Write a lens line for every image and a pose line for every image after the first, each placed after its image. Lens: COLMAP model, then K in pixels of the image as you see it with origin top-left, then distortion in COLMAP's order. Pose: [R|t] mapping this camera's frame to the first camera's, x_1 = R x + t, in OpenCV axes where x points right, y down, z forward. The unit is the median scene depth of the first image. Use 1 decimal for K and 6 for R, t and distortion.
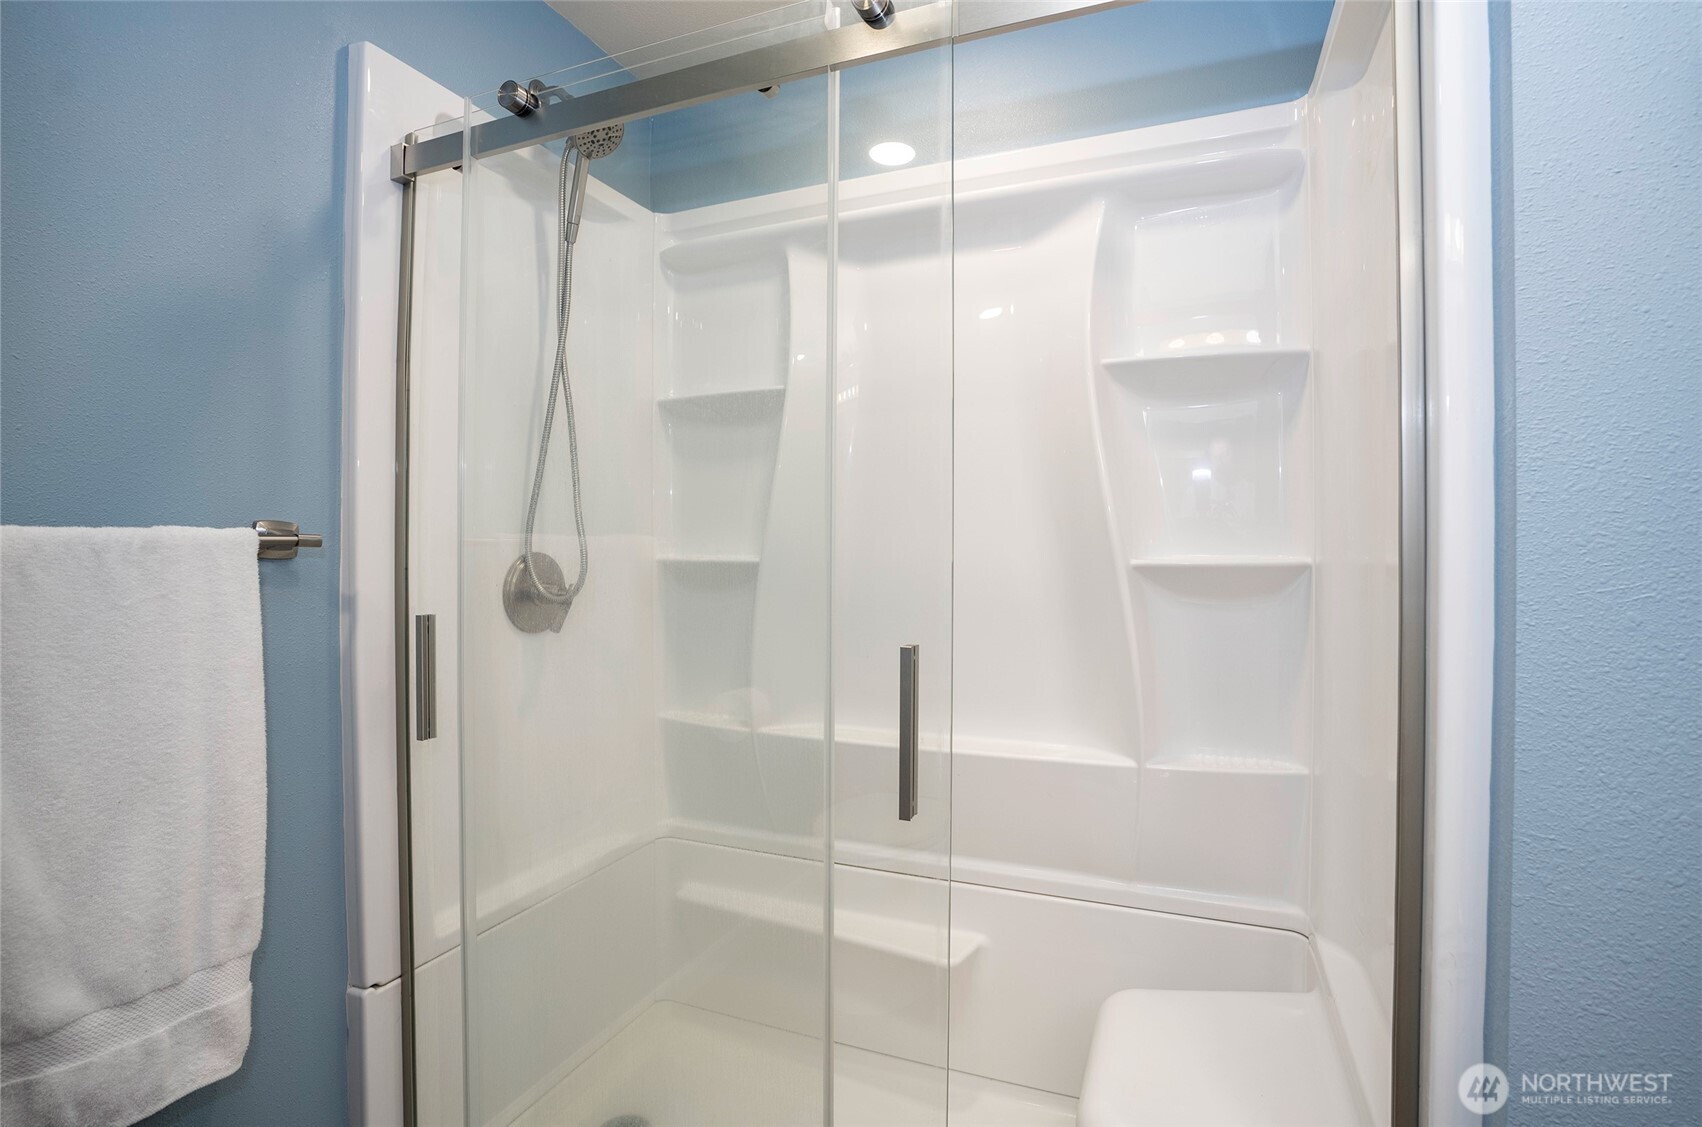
lens RADIAL K [[809.0, 0, 860.2], [0, 809.0, 559.1], [0, 0, 1]] dist [-0.051966, 0.013660]
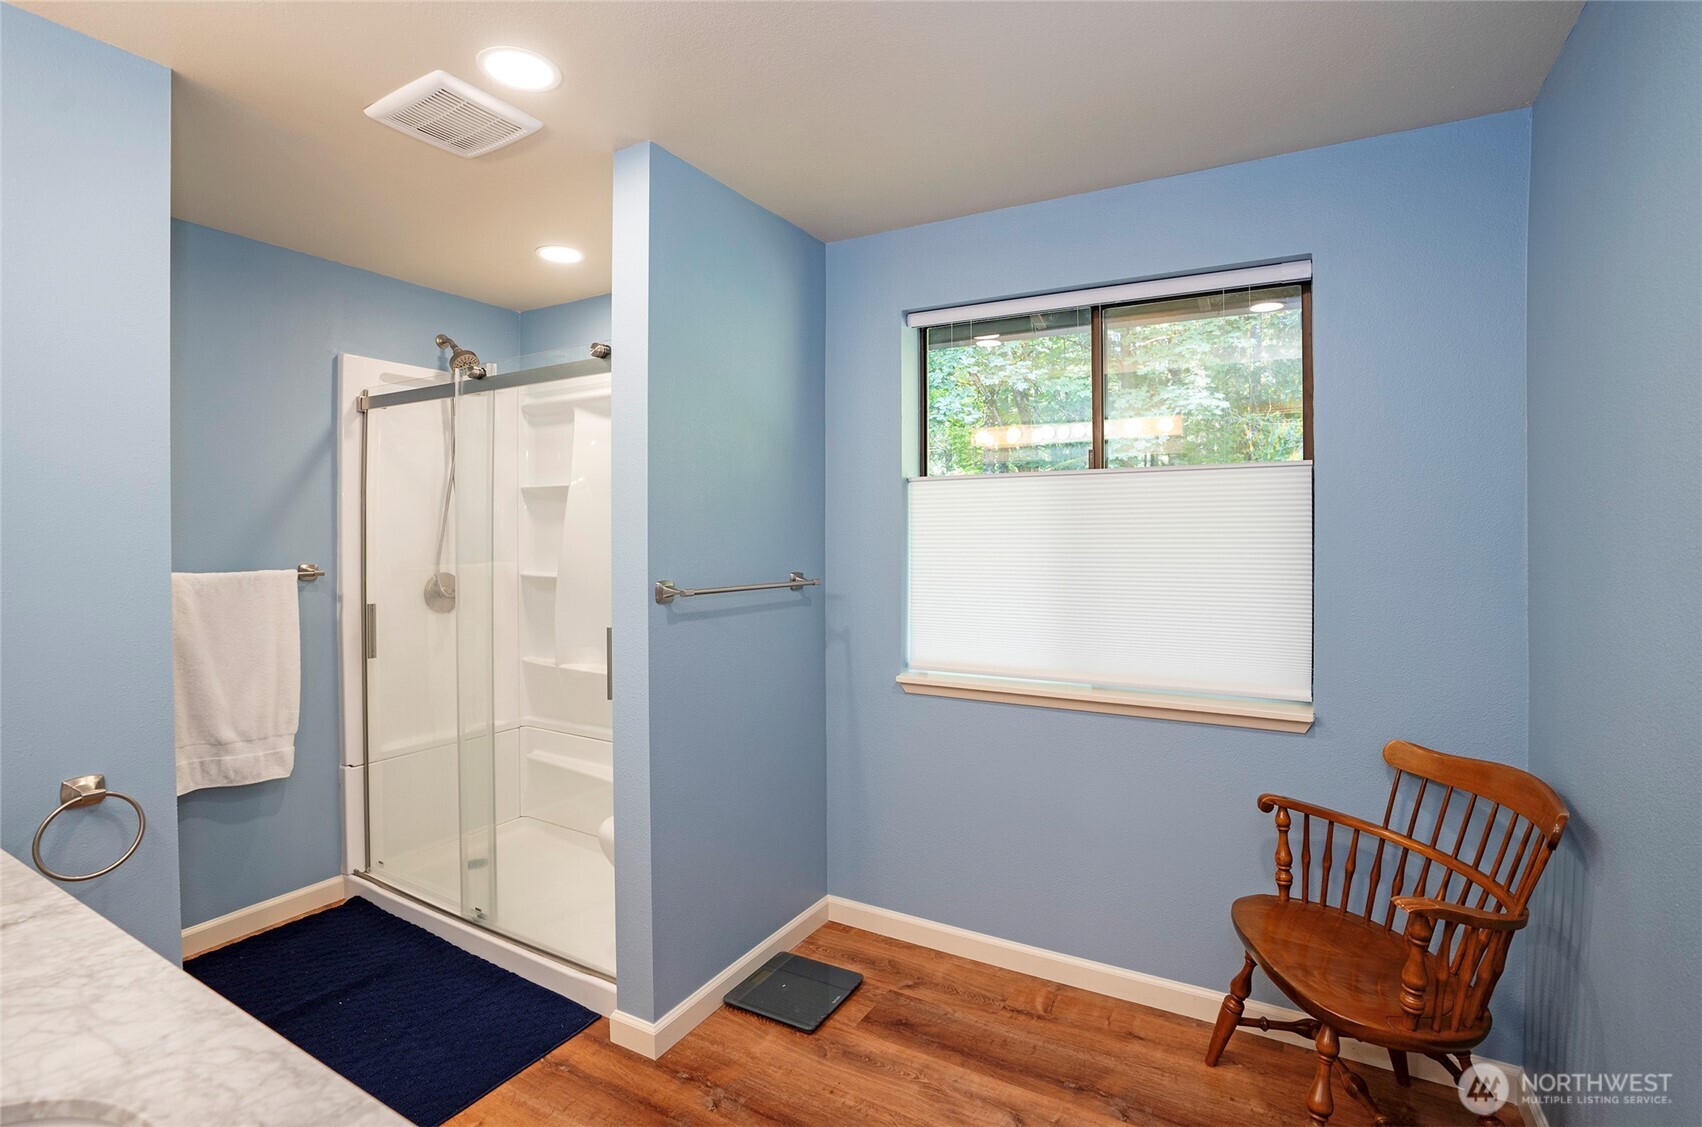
lens RADIAL K [[809.0, 0, 842.1], [0, 809.0, 557.3], [0, 0, 1]] dist [-0.051966, 0.013660]
pose [[0.987630, 0.006127, -0.156681, 1.159954], [-0.004004, 0.999896, 0.013864, -0.101679], [0.156750, -0.013065, 0.987552, -1.054506]]
